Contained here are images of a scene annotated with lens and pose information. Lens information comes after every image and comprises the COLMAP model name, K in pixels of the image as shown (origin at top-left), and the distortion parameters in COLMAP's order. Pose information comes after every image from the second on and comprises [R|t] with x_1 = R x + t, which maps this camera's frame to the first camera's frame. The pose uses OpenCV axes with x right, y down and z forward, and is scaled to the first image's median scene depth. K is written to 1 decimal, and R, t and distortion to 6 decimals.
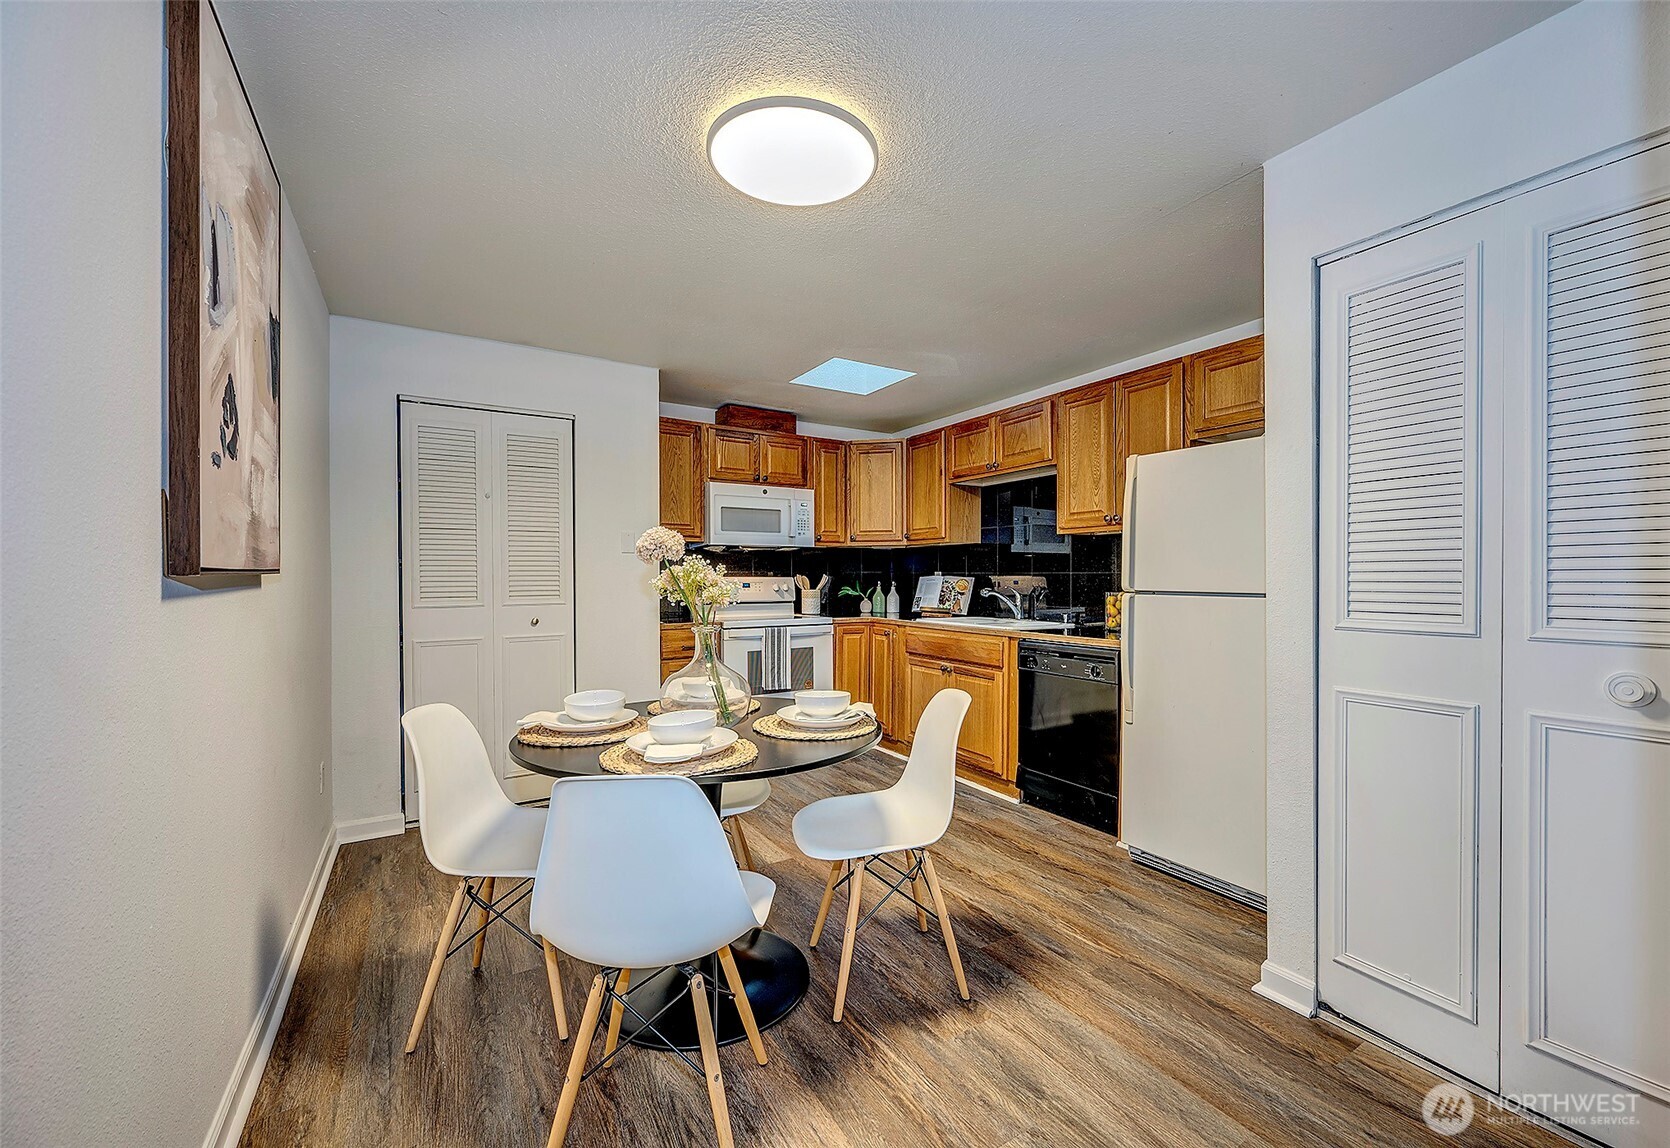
lens RADIAL K [[672.7, 0, 840.1], [0, 672.7, 575.8], [0, 0, 1]] dist [-0.000830, -0.000023]
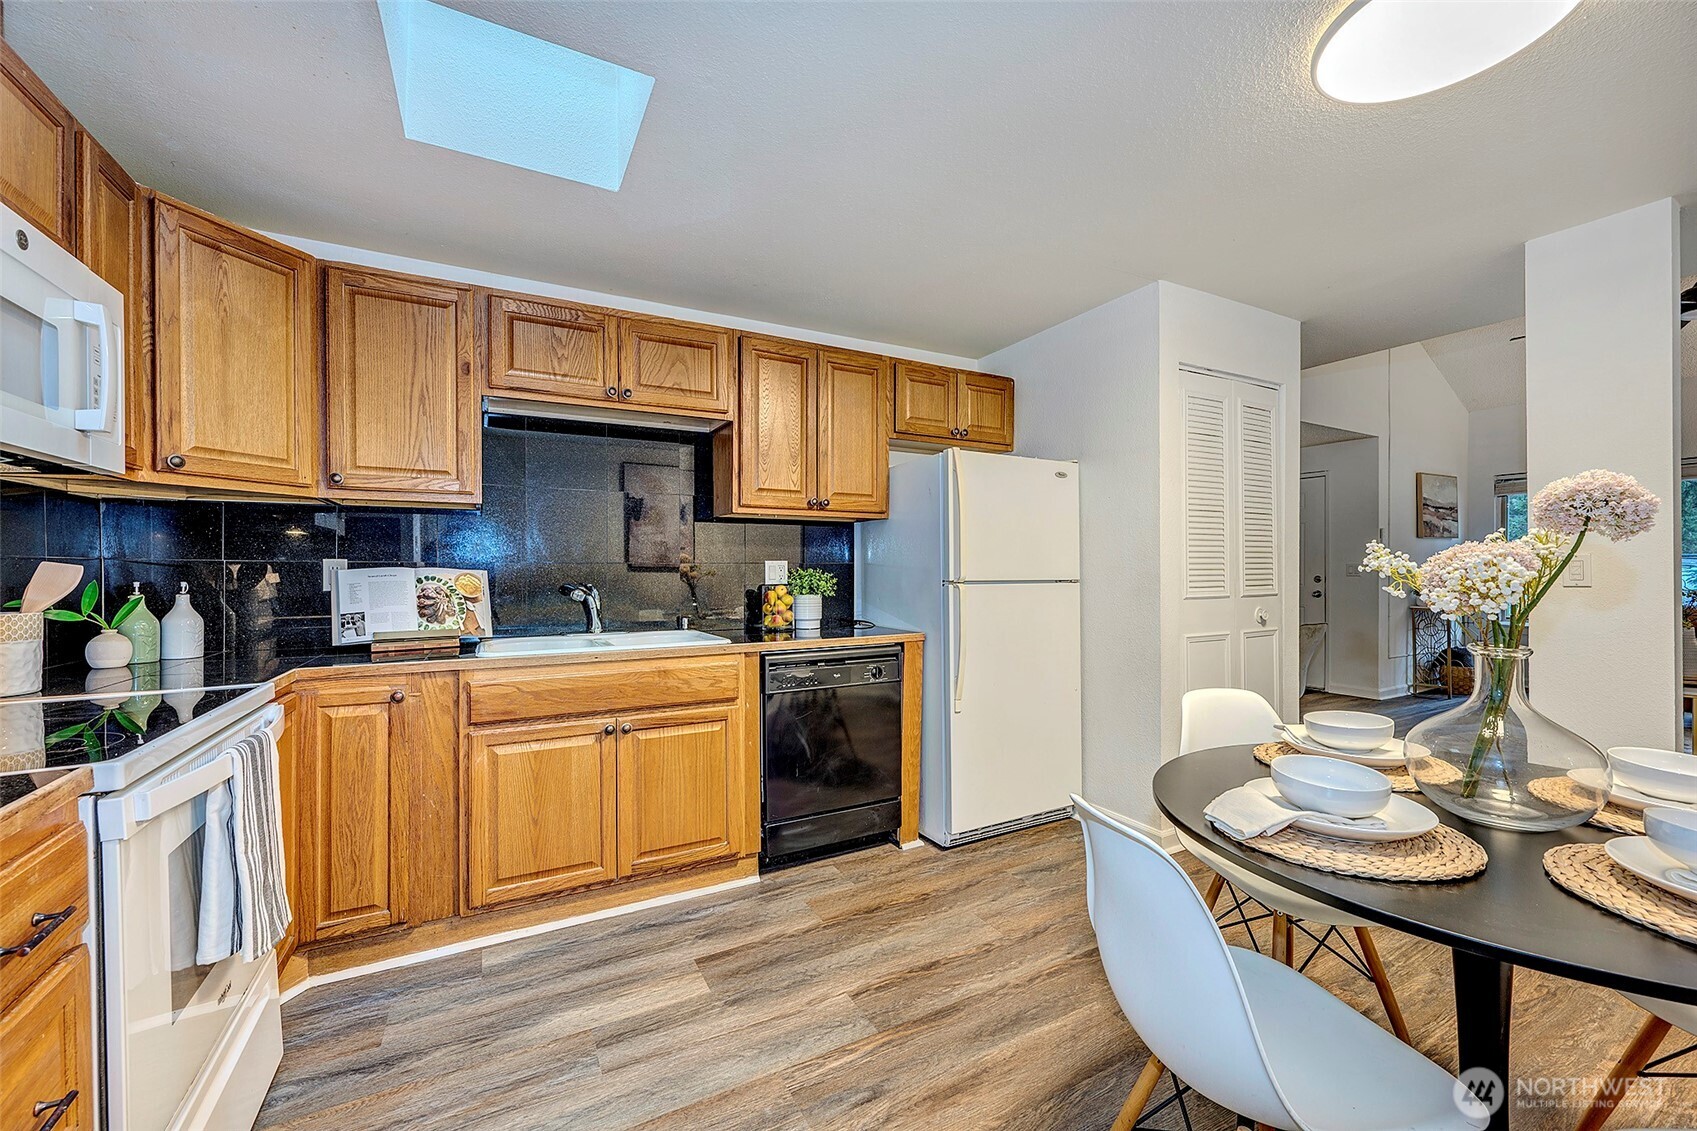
lens RADIAL K [[666.6, 0, 855.2], [0, 666.6, 572.2], [0, 0, 1]] dist [0.002096, 0.000034]
pose [[0.049379, -0.000535, 0.998780, -0.438550], [0.004506, 0.999990, 0.000313, 0.006278], [-0.998770, 0.004485, 0.049380, 0.837172]]
